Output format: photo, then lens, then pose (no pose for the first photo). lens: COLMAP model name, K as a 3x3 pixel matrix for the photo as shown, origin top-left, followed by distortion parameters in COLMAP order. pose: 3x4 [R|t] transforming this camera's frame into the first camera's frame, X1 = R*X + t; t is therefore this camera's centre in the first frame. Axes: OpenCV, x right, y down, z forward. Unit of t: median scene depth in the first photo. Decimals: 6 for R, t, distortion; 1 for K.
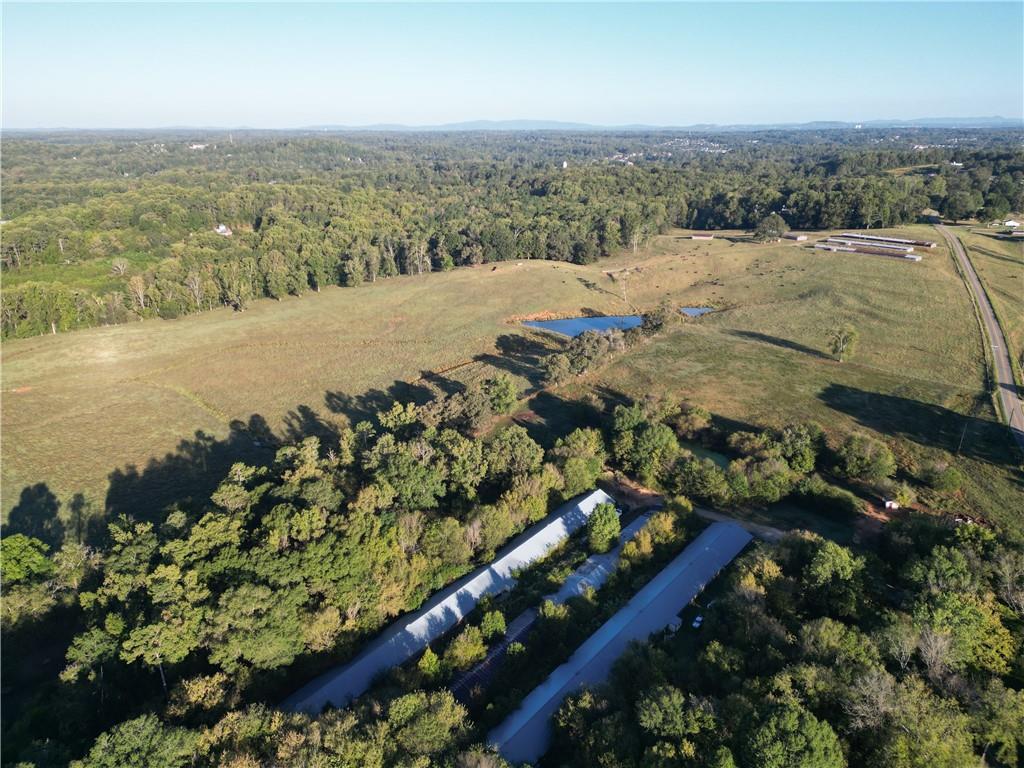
lens RADIAL K [[711.2, 0, 510.8], [0, 711.2, 383.0], [0, 0, 1]] dist [0.098935, -0.100084]
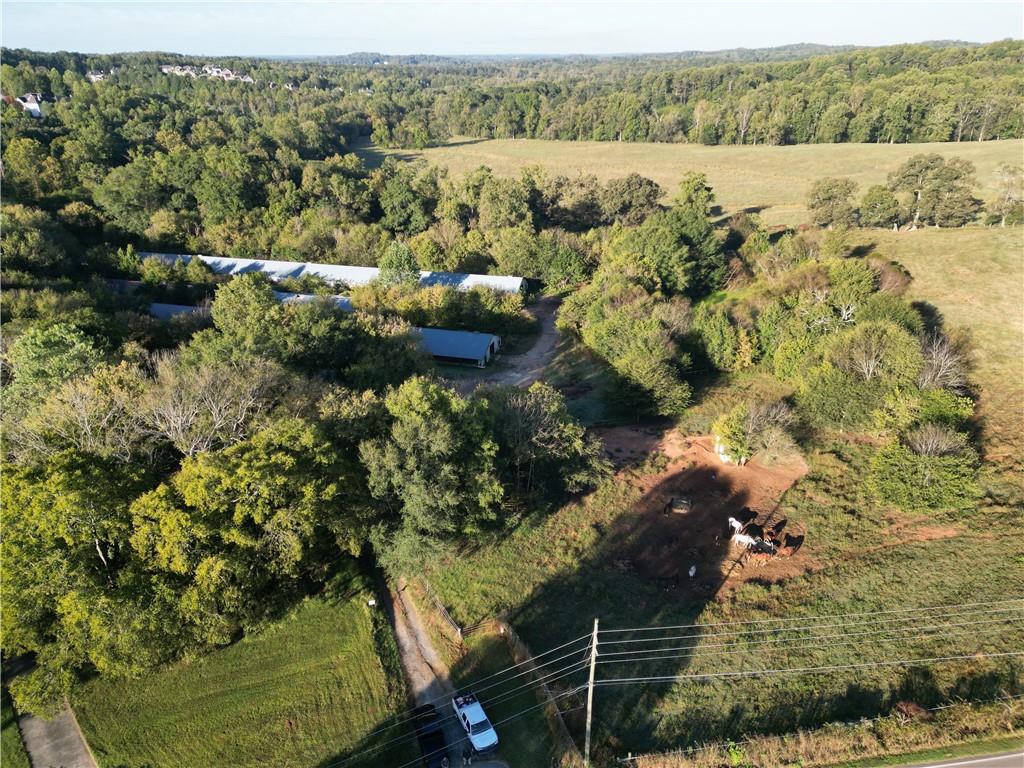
lens RADIAL K [[713.5, 0, 510.7], [0, 713.5, 381.4], [0, 0, 1]] dist [0.089663, -0.082024]
pose [[0.415353, 0.374057, -0.829194, 0.528997], [-0.298712, 0.917080, 0.264075, 0.040784], [0.859216, 0.138006, 0.492647, 0.457537]]
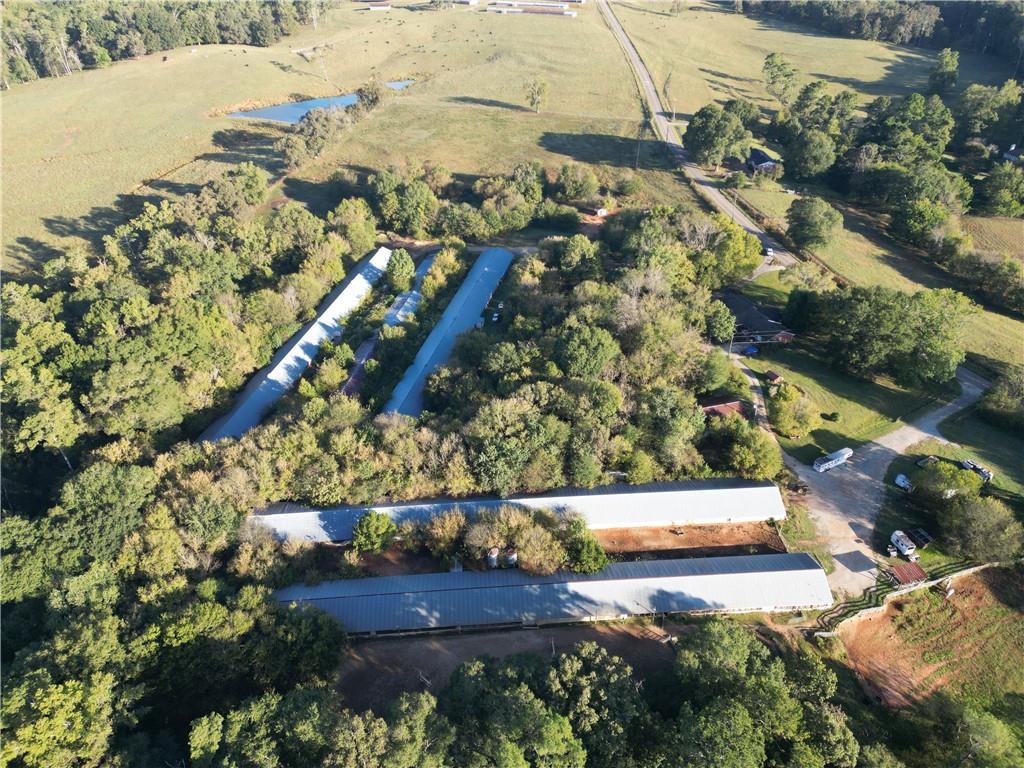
lens RADIAL K [[713.5, 0, 510.7], [0, 713.5, 381.4], [0, 0, 1]] dist [0.089663, -0.082024]
pose [[0.896997, -0.257348, 0.359401, -0.108435], [0.156709, 0.945383, 0.285822, 0.040580], [-0.413327, -0.200060, 0.888334, -0.091484]]
